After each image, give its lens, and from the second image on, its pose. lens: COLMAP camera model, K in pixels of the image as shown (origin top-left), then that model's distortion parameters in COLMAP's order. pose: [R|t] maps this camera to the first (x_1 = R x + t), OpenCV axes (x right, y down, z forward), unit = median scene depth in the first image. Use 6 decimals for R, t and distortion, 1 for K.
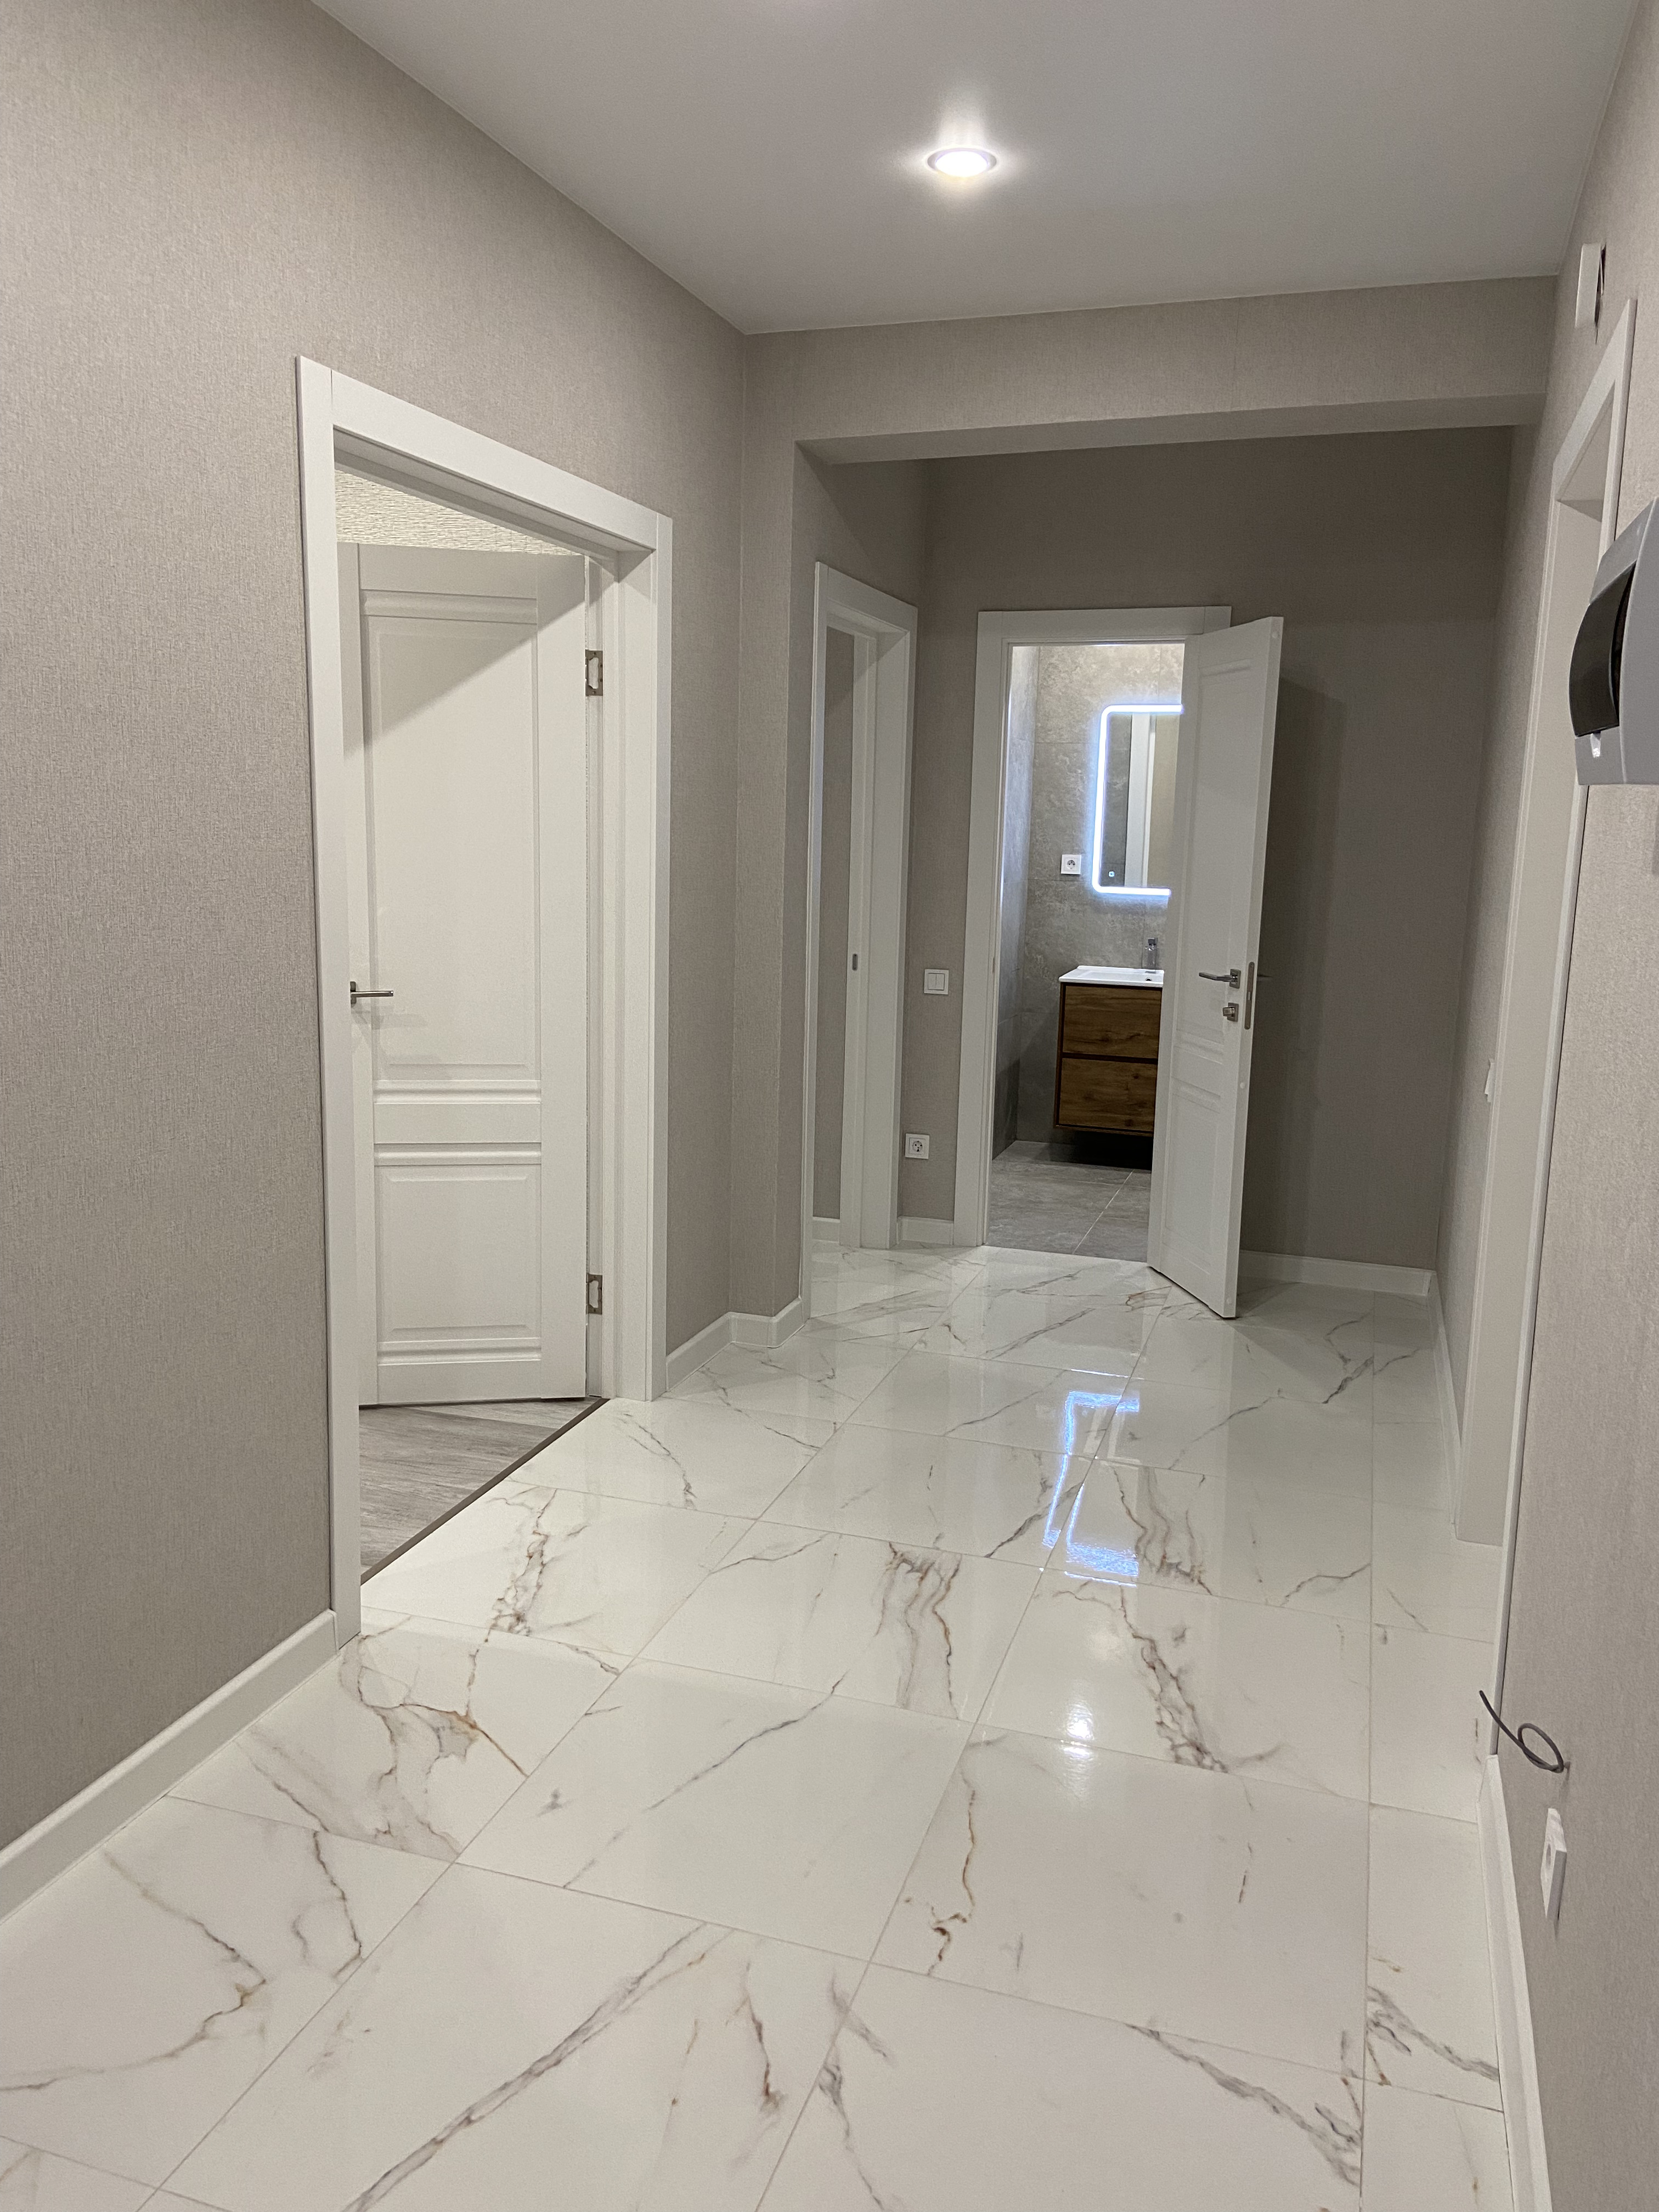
lens RADIAL K [[1664.3, 0, 828.8], [0, 1664.3, 1105.5], [0, 0, 1]] dist [-0.001007, -0.000070]
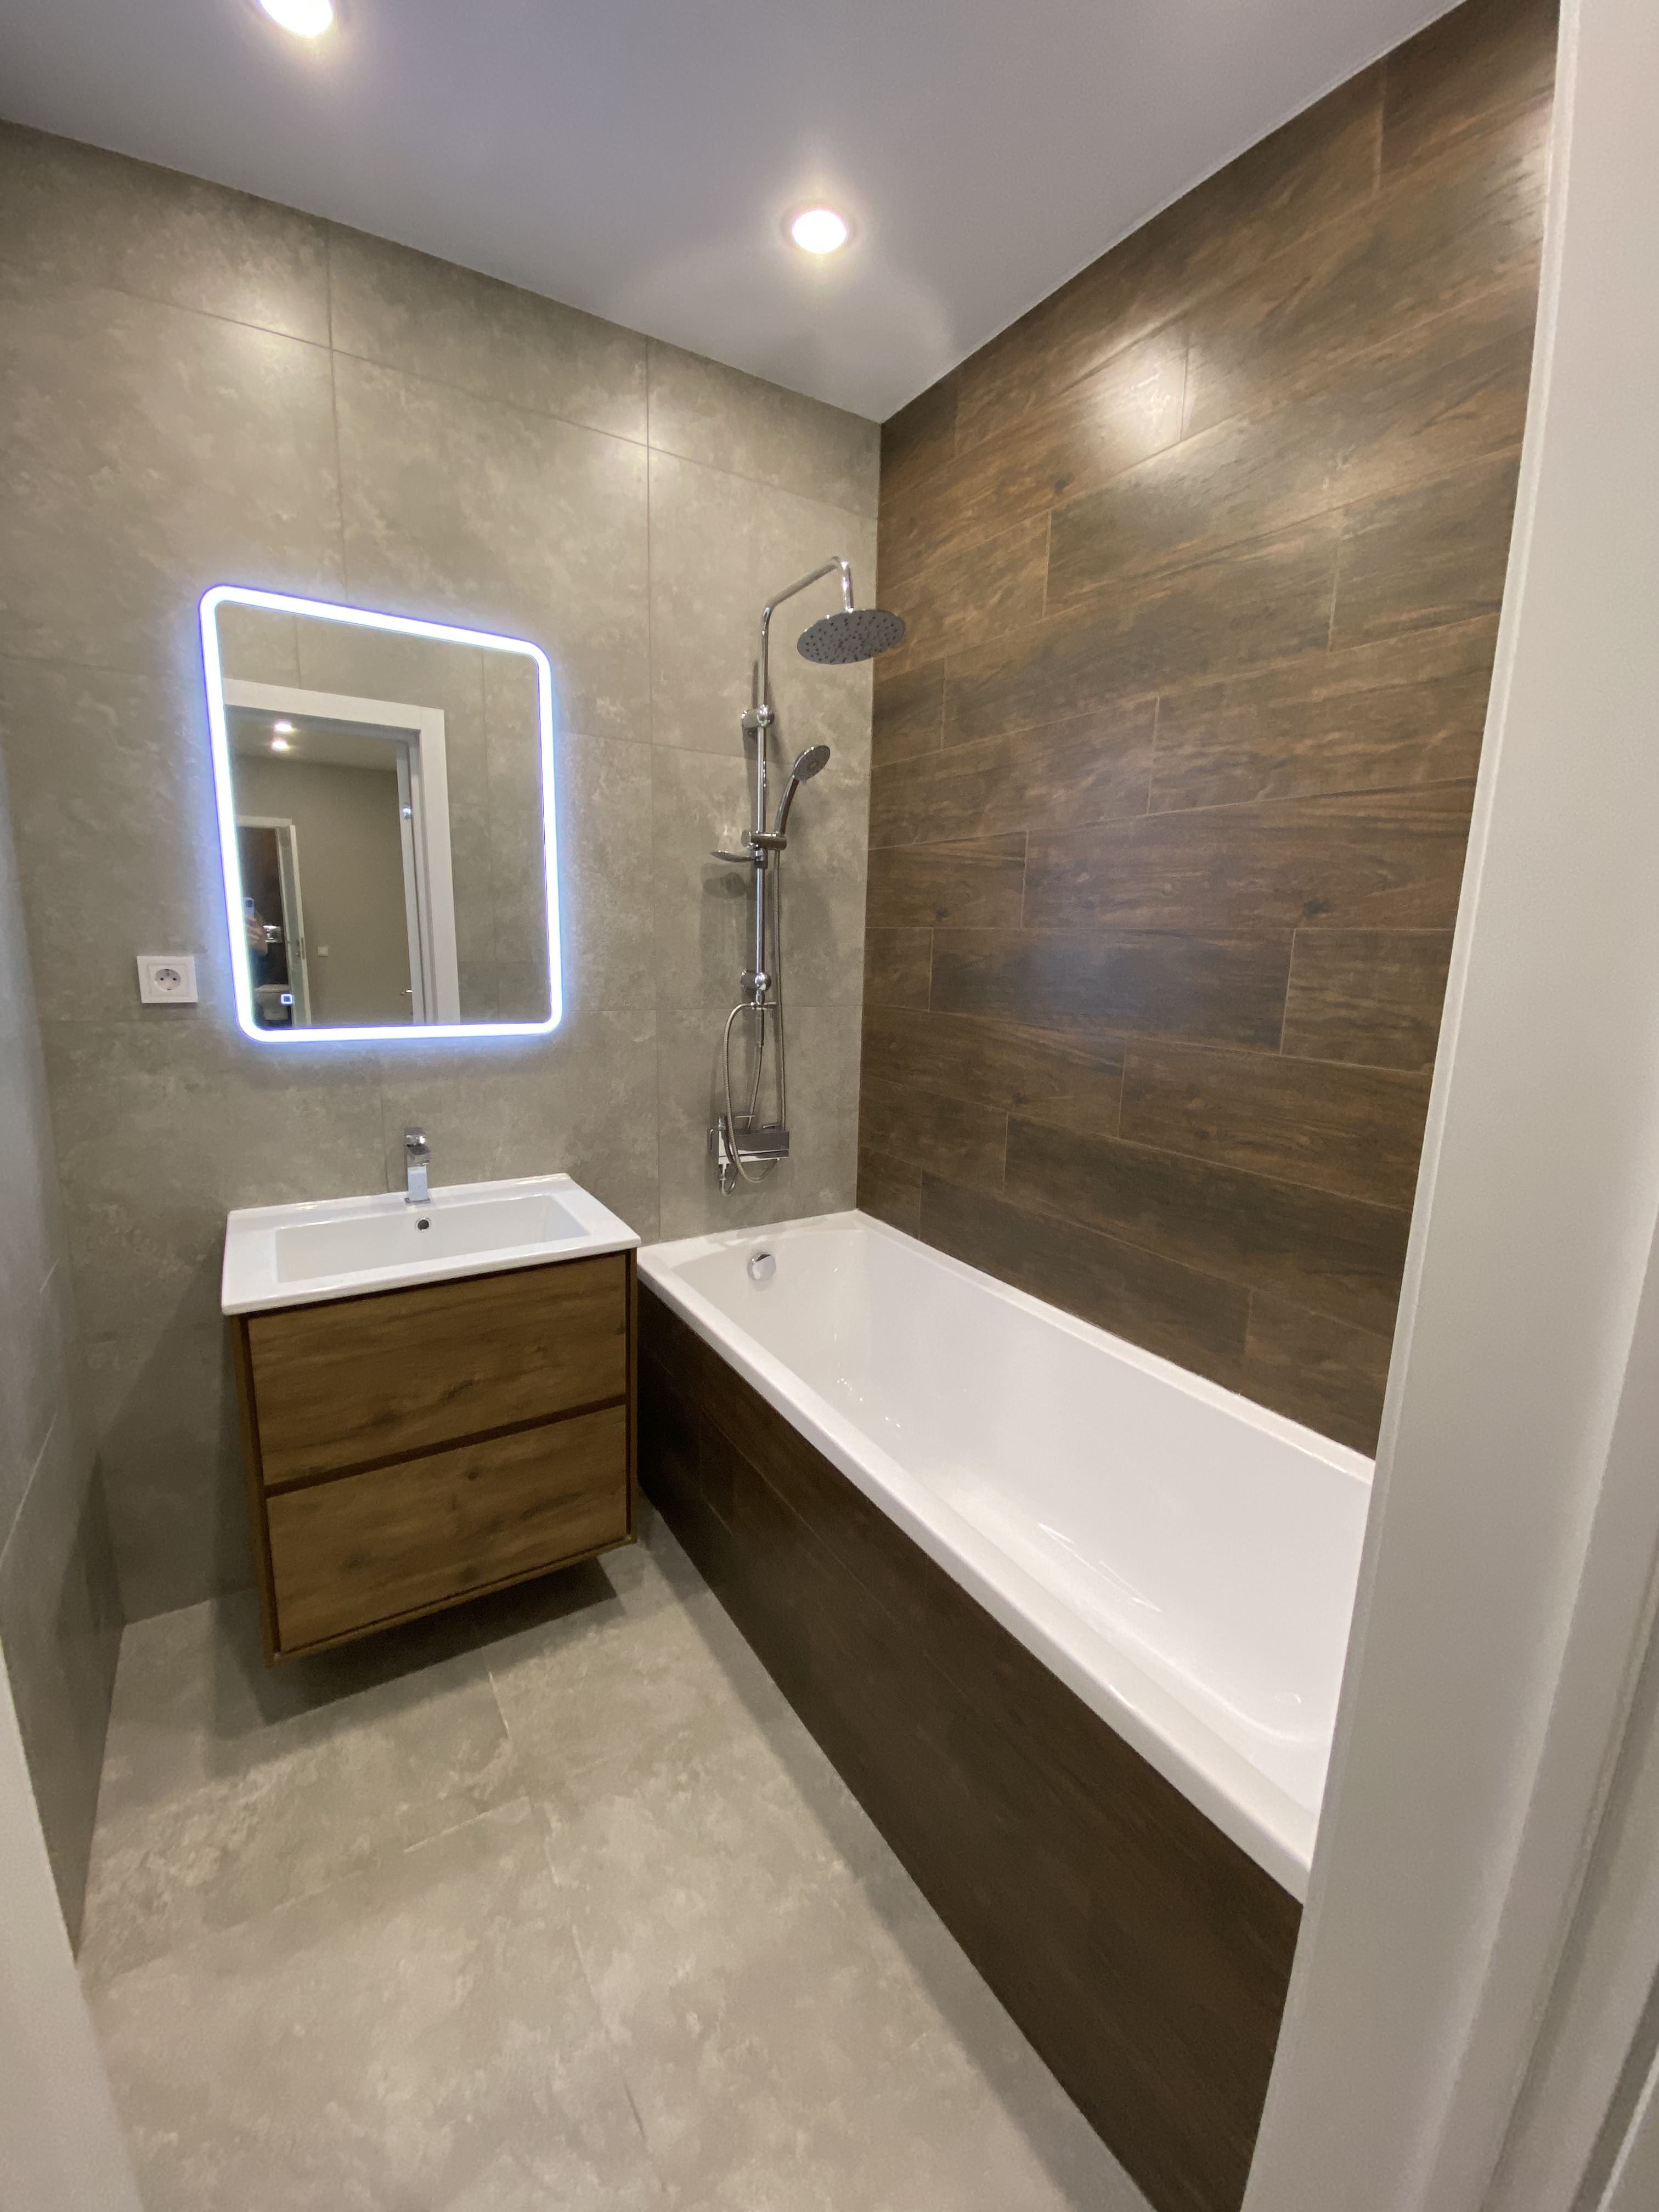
lens RADIAL K [[894.0, 0, 826.0], [0, 894.0, 1107.4], [0, 0, 1]] dist [-0.013341, -0.000243]
pose [[0.630961, -0.152171, 0.760745, 0.077556], [0.114690, 0.988097, 0.102525, -0.118109], [-0.767291, 0.022560, 0.640903, 0.741271]]
